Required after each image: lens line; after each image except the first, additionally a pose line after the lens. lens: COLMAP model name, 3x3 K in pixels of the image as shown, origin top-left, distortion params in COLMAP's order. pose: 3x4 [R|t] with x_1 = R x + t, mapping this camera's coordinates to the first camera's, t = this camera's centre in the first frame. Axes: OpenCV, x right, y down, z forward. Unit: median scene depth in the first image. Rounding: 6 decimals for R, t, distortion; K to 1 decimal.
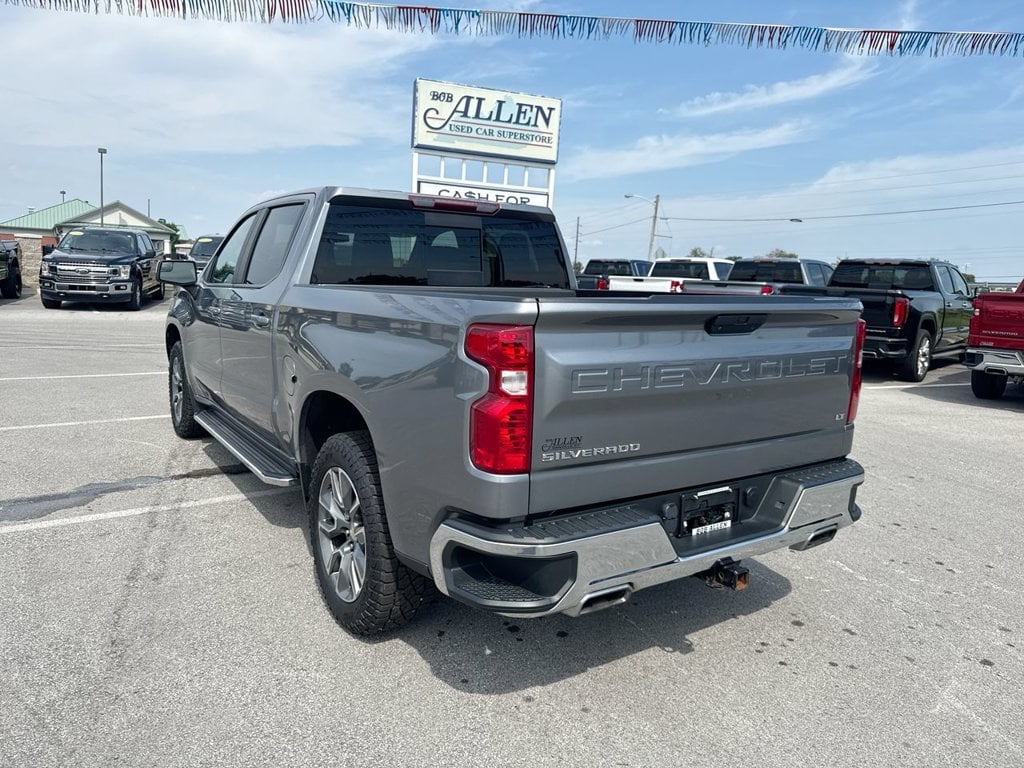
lens RADIAL K [[720.3, 0, 506.1], [0, 720.3, 384.4], [0, 0, 1]] dist [0.034381, -0.055143]
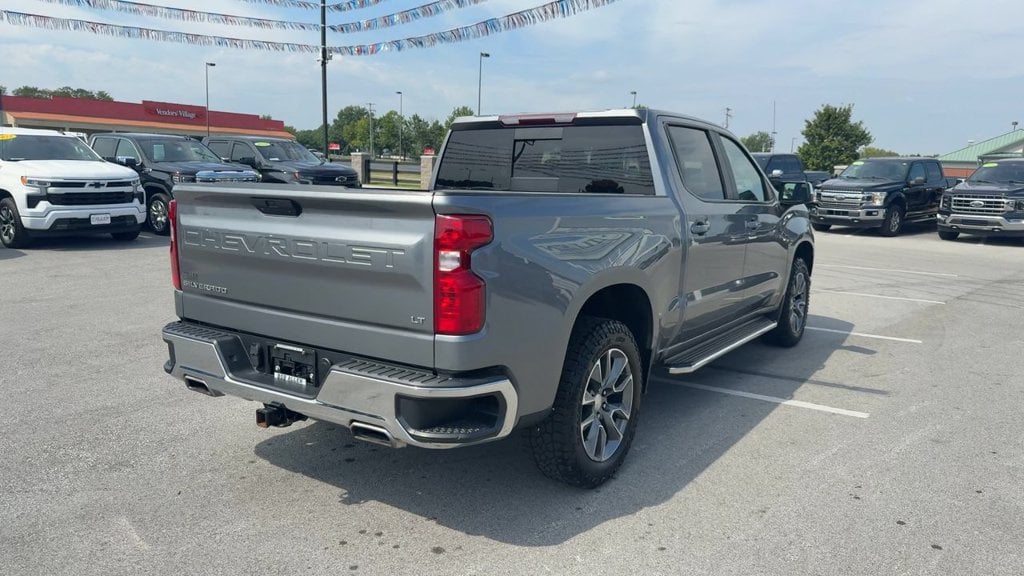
lens RADIAL K [[720.0, 0, 515.9], [0, 720.0, 293.6], [0, 0, 1]] dist [0.044883, -0.071493]
pose [[0.387841, 0.118156, -0.914122, 0.847547], [-0.148405, 0.986815, 0.064587, -0.041491], [0.909701, 0.110611, 0.400263, 0.473683]]
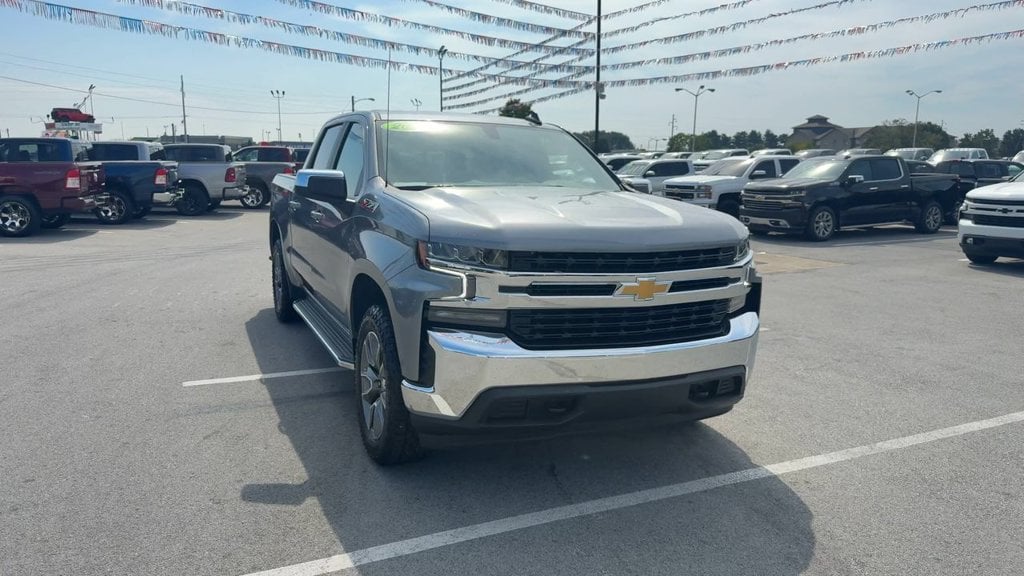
lens RADIAL K [[720.0, 0, 510.8], [0, 720.0, 291.9], [0, 0, 1]] dist [0.044883, -0.071493]
pose [[-0.987246, -0.080569, 0.137307, -0.482372], [-0.033941, 0.949174, 0.312916, -0.365015], [-0.155539, 0.304265, -0.939803, 2.236820]]
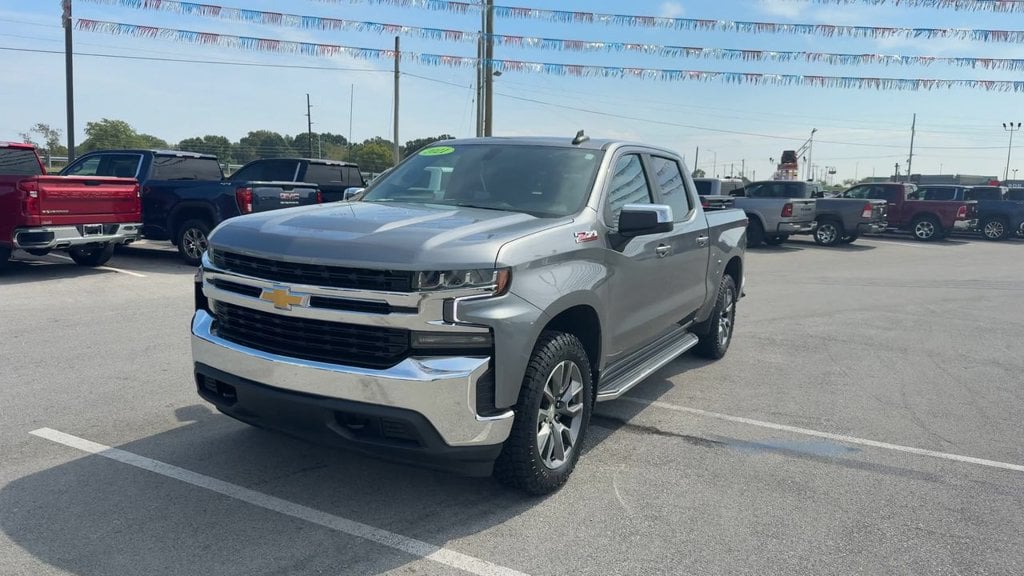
lens RADIAL K [[720.0, 0, 519.2], [0, 720.0, 287.9], [0, 0, 1]] dist [0.044883, -0.071493]
pose [[-0.474565, -0.172439, 0.863165, -1.228668], [0.076336, 0.968866, 0.235524, -0.313712], [-0.876904, 0.177662, -0.446626, 1.678464]]
